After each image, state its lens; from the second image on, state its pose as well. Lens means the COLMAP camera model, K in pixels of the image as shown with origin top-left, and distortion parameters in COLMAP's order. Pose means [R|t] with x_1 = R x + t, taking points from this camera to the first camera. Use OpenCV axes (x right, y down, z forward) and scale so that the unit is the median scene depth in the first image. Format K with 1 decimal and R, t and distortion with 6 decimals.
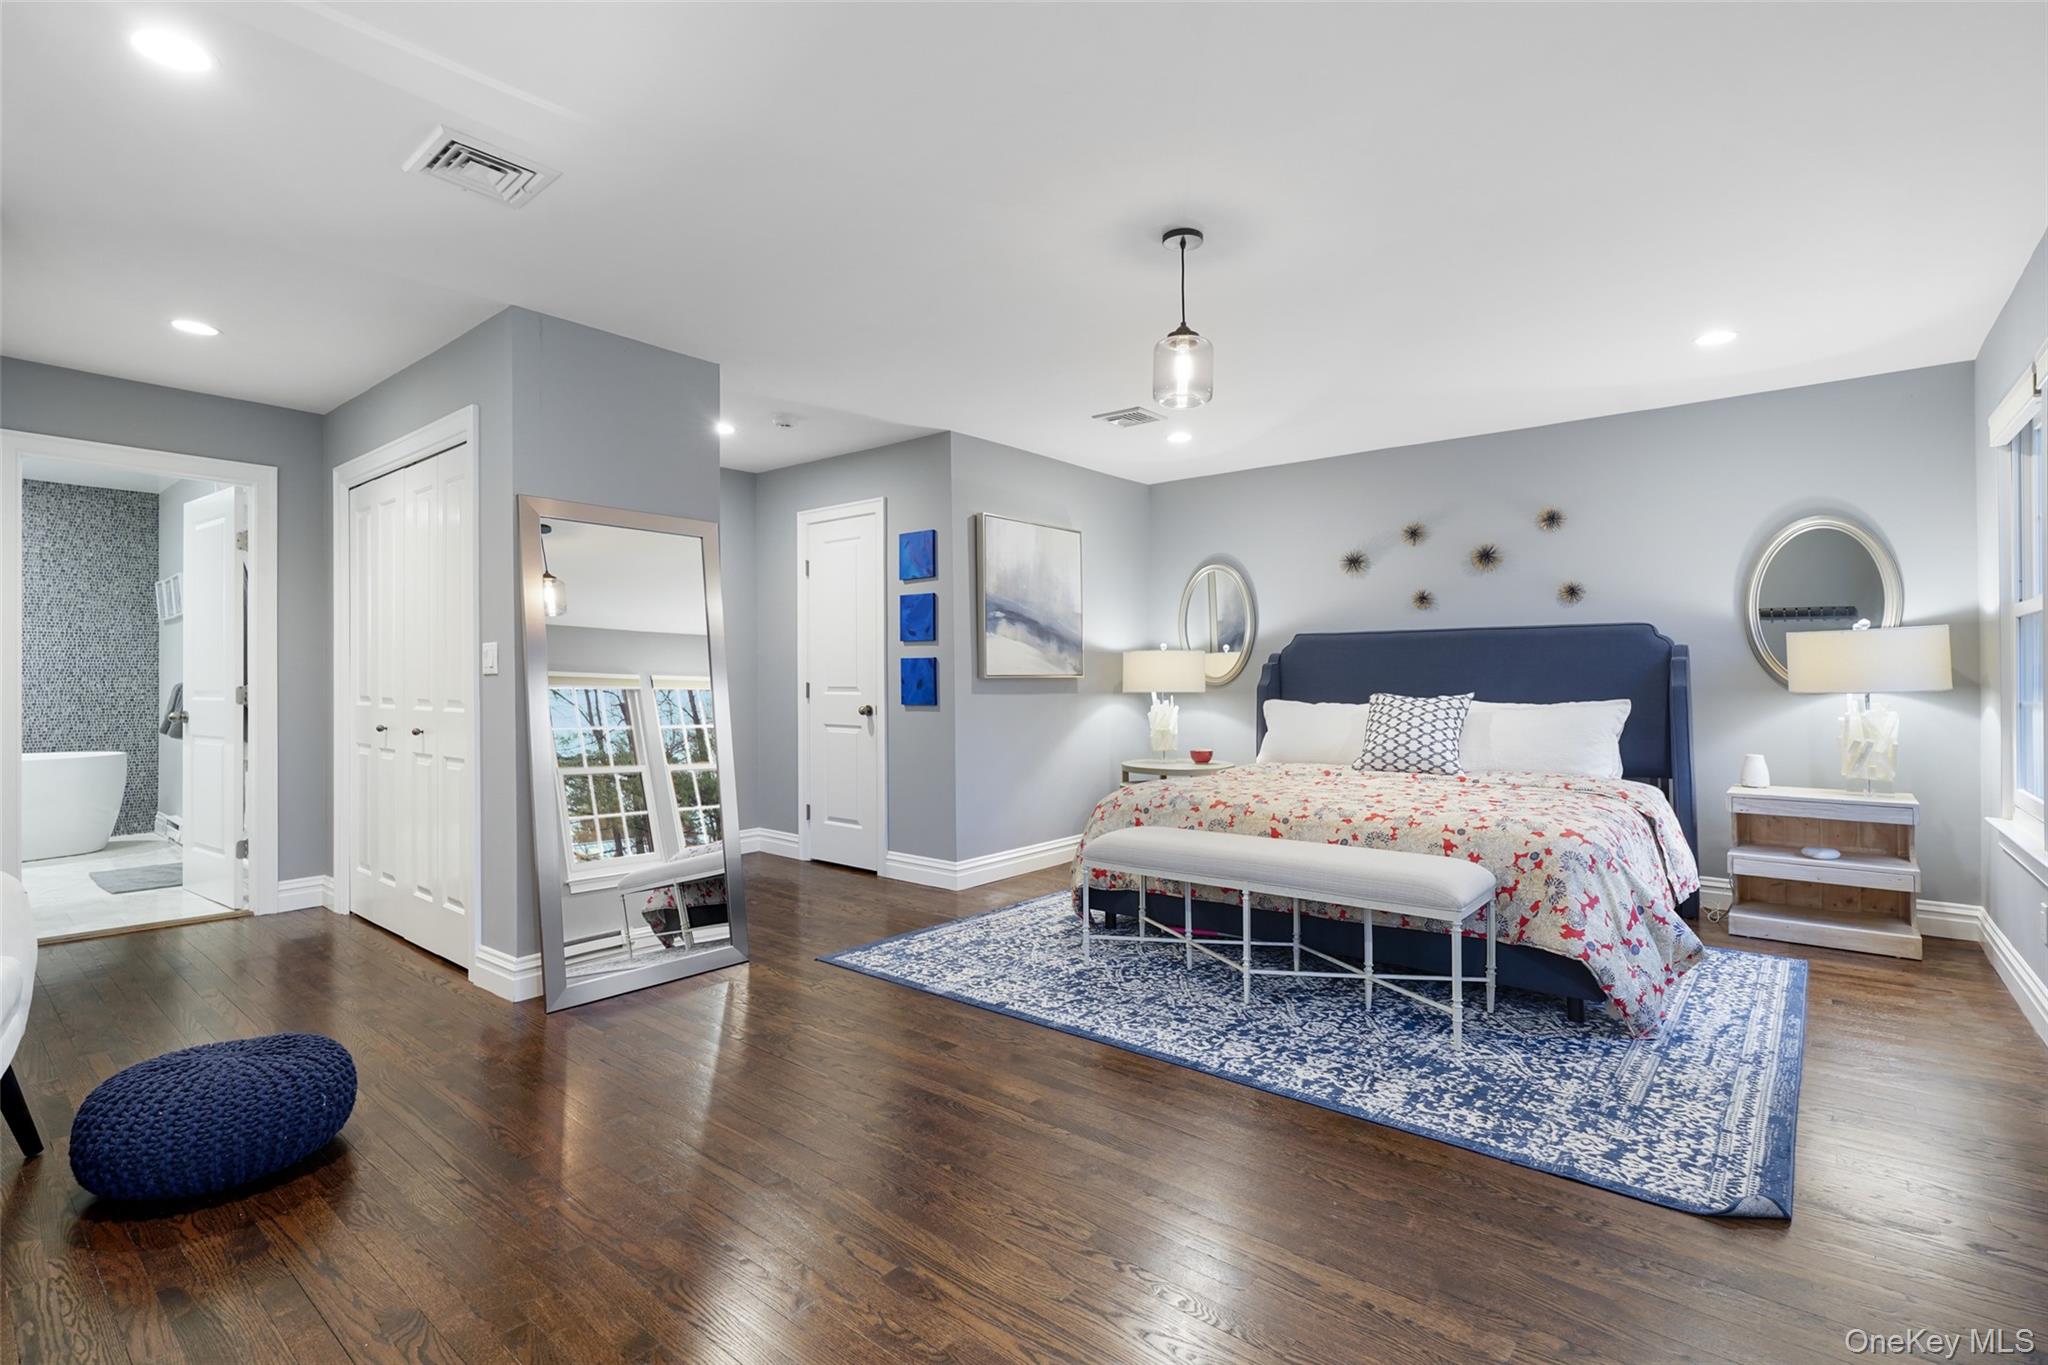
lens RADIAL K [[936.1, 0, 1016.0], [0, 936.1, 669.8], [0, 0, 1]] dist [-0.004851, 0.000936]
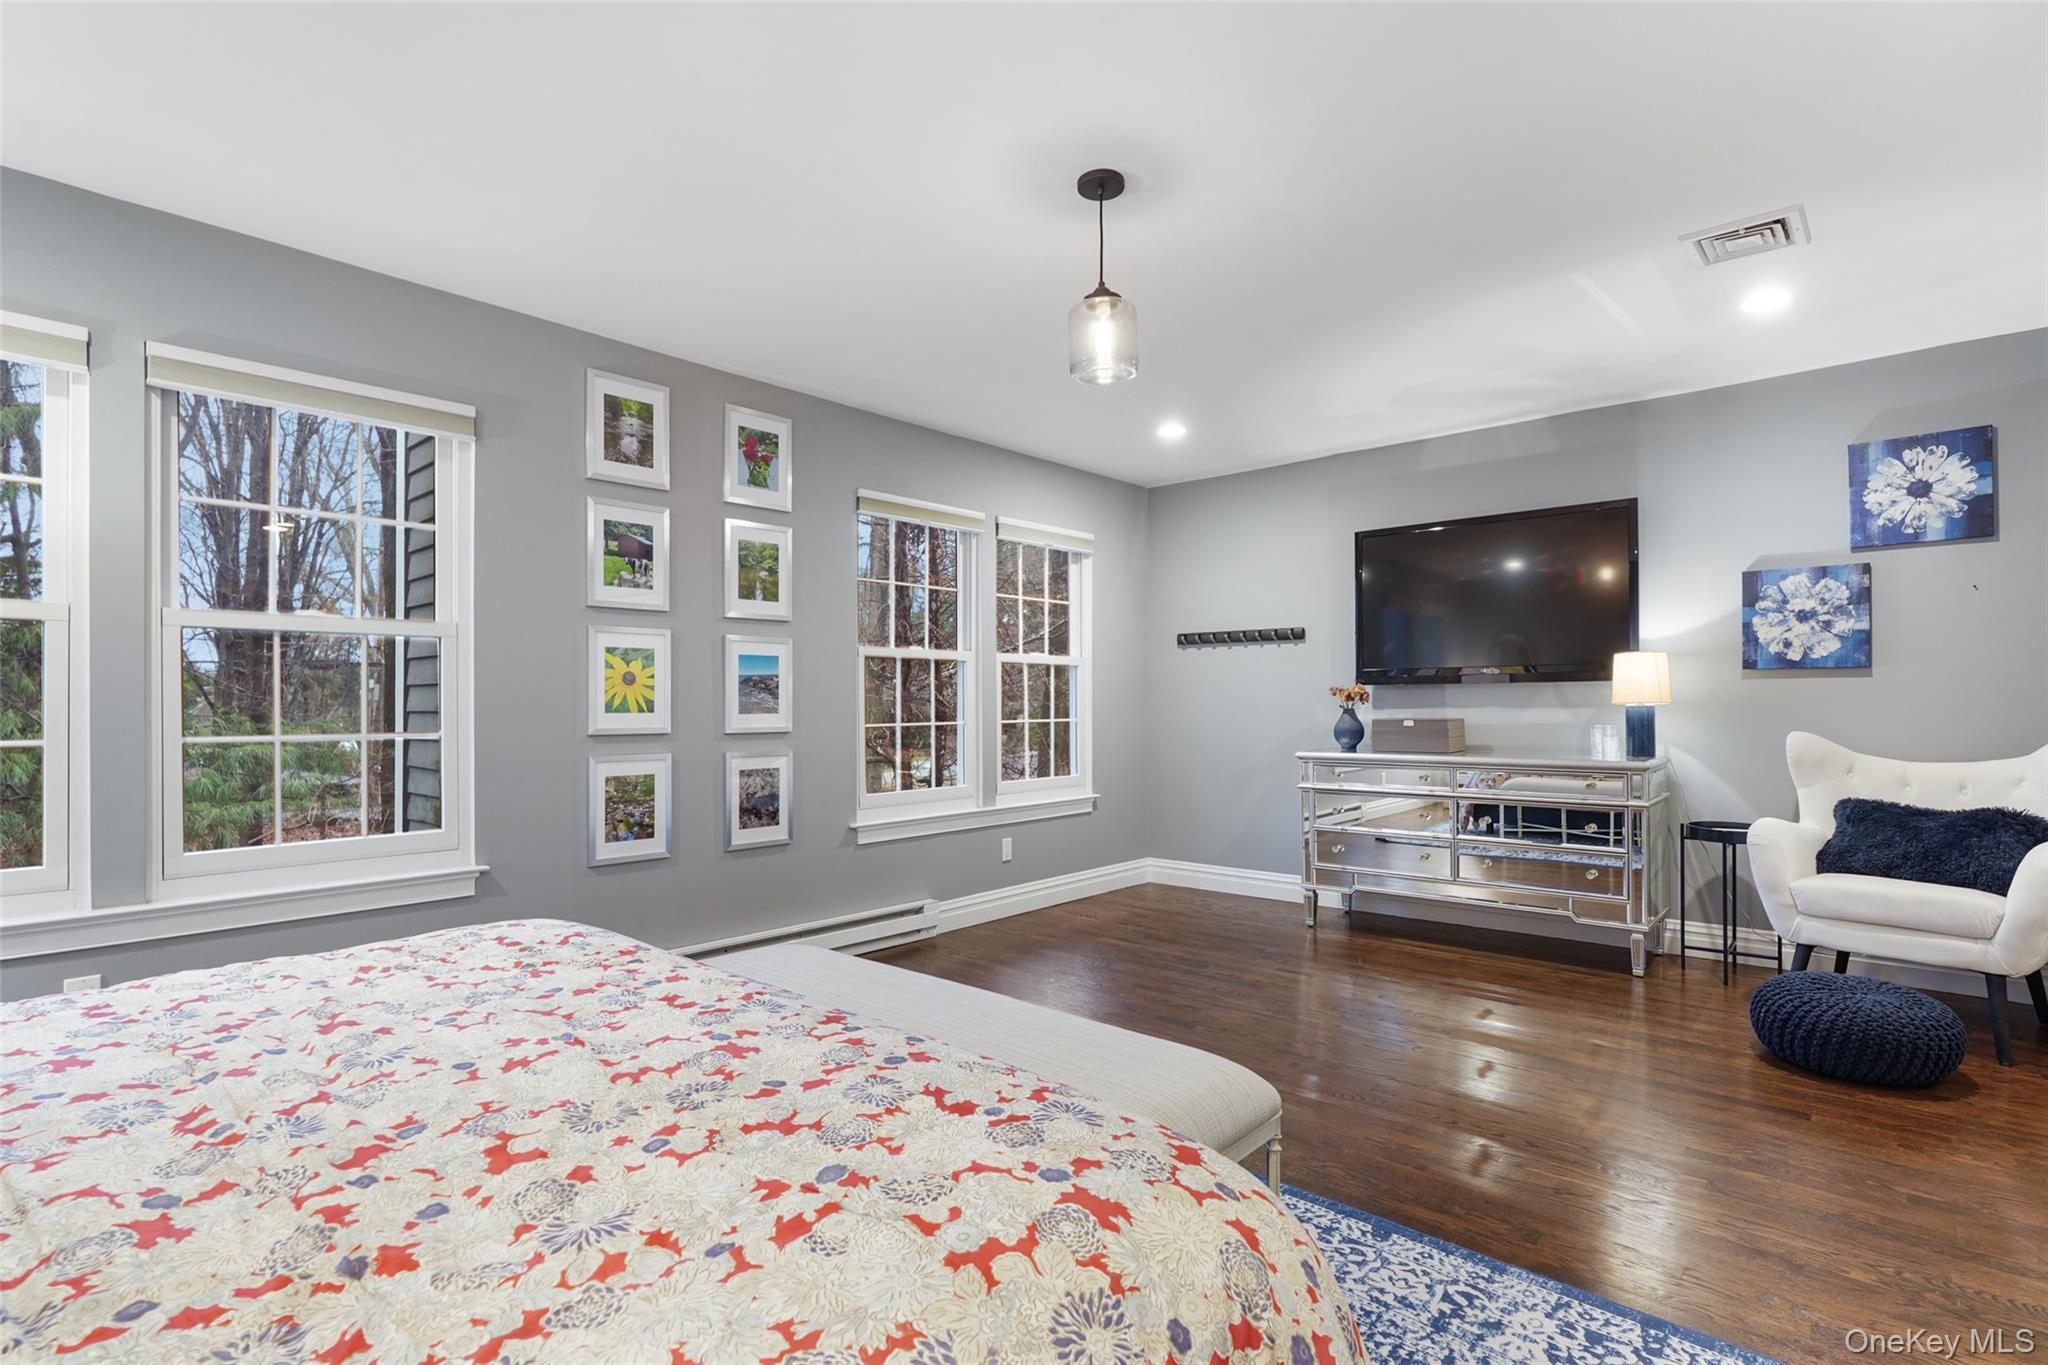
lens RADIAL K [[987.6, 0, 1034.1], [0, 987.6, 692.2], [0, 0, 1]] dist [-0.010497, -0.000142]
pose [[-0.999797, 0.004456, 0.019636, 0.217706], [0.004008, 0.999732, -0.022791, 0.017002], [-0.019733, -0.022708, -0.999547, 1.815011]]
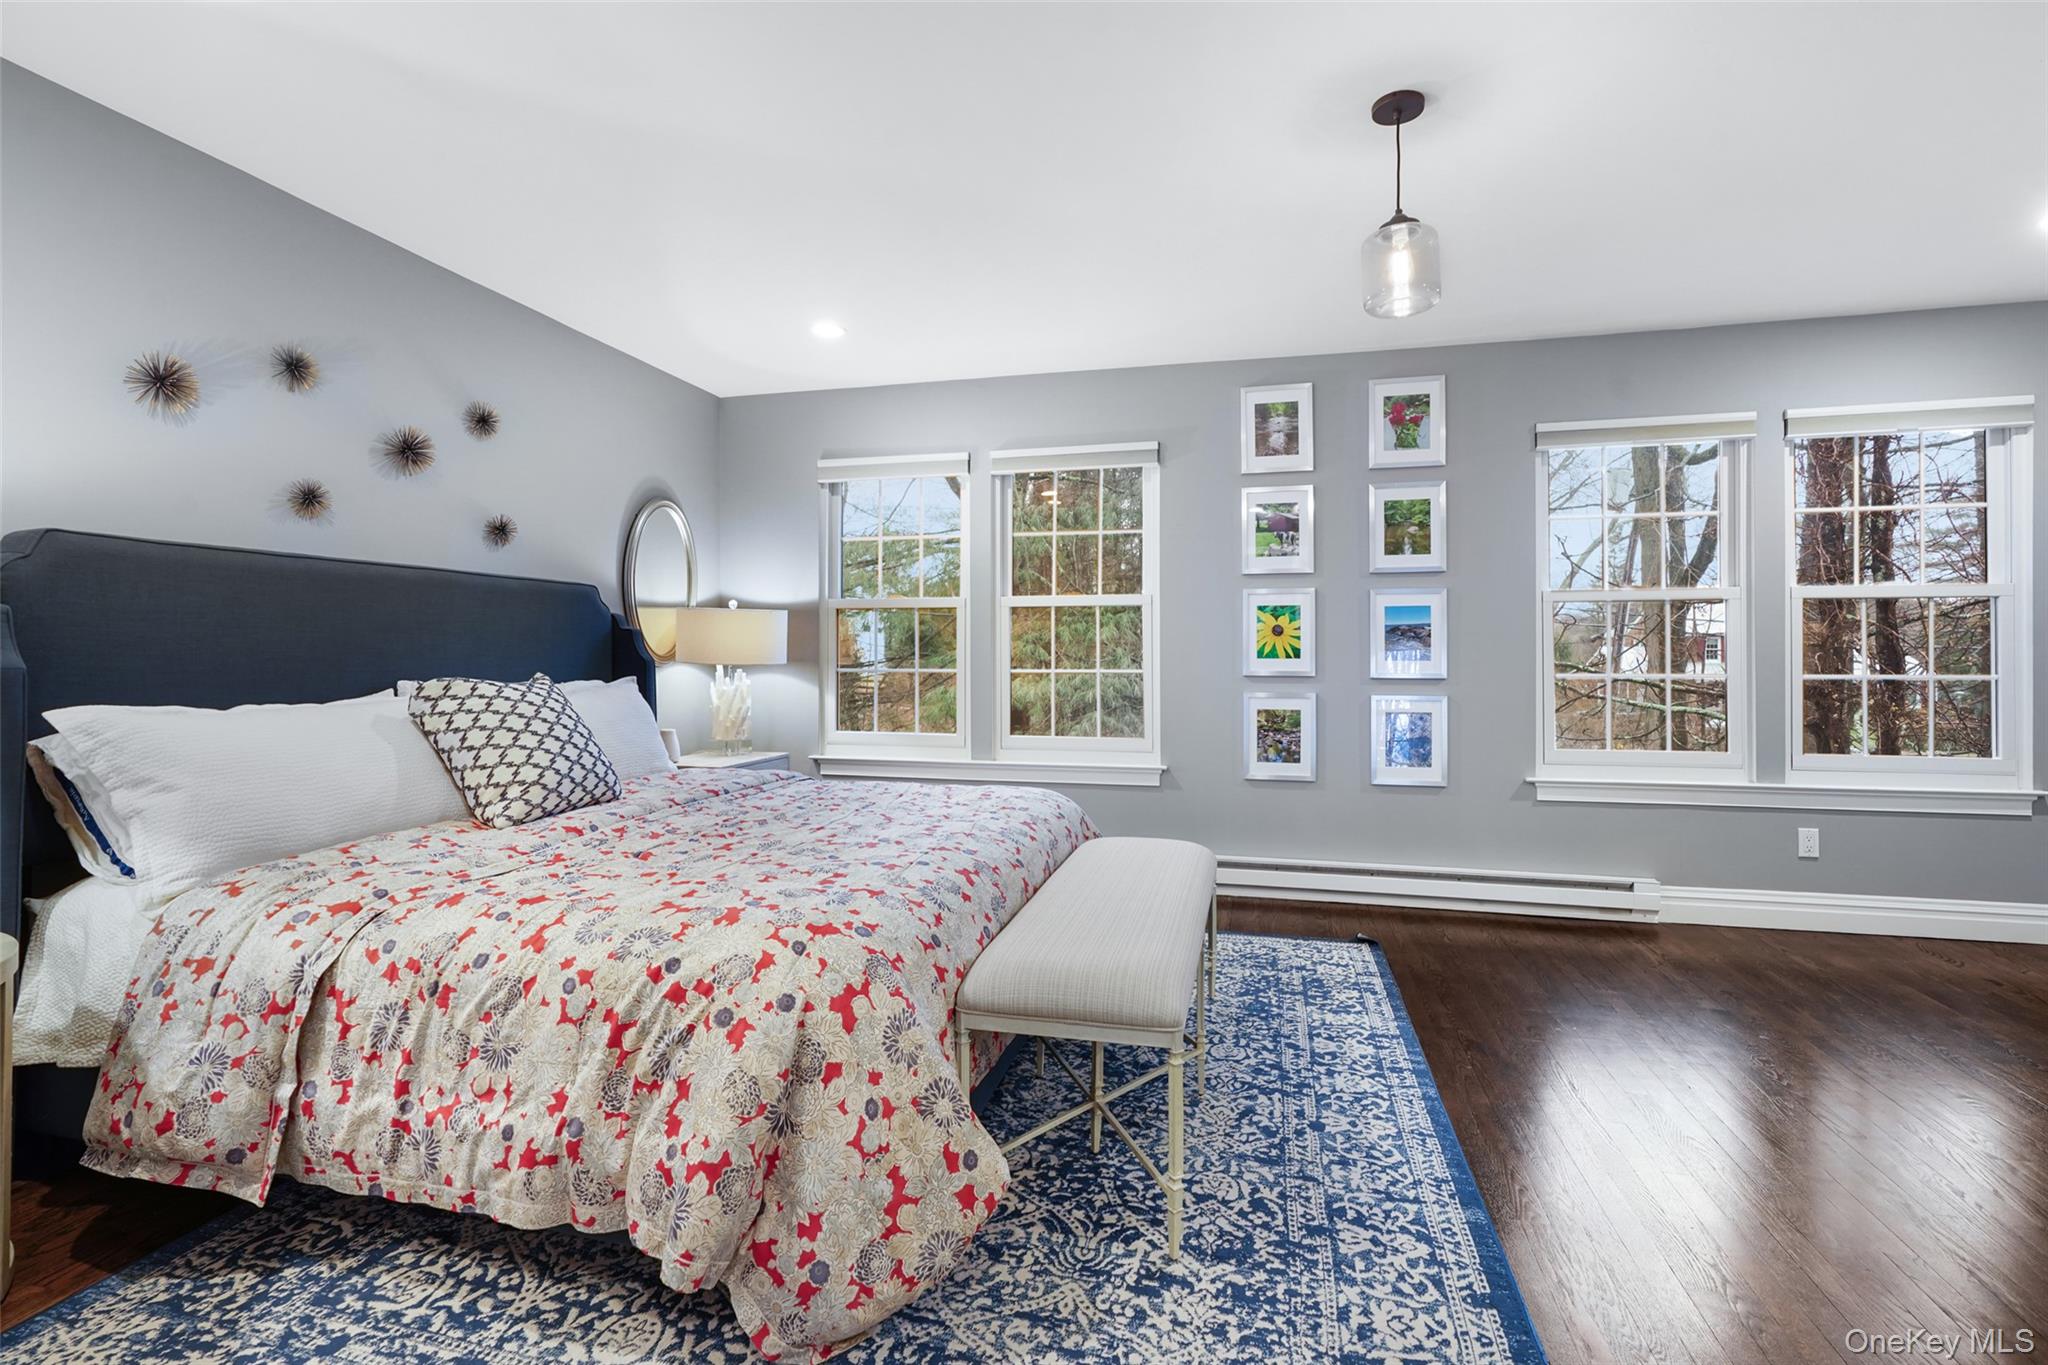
lens RADIAL K [[960.7, 0, 1020.3], [0, 960.7, 642.4], [0, 0, 1]] dist [-0.007073, 0.000116]
pose [[-0.435656, 0.012368, 0.900028, -0.405619], [-0.010726, 0.999763, -0.018930, 0.020232], [-0.900050, -0.017901, -0.435420, 1.588205]]
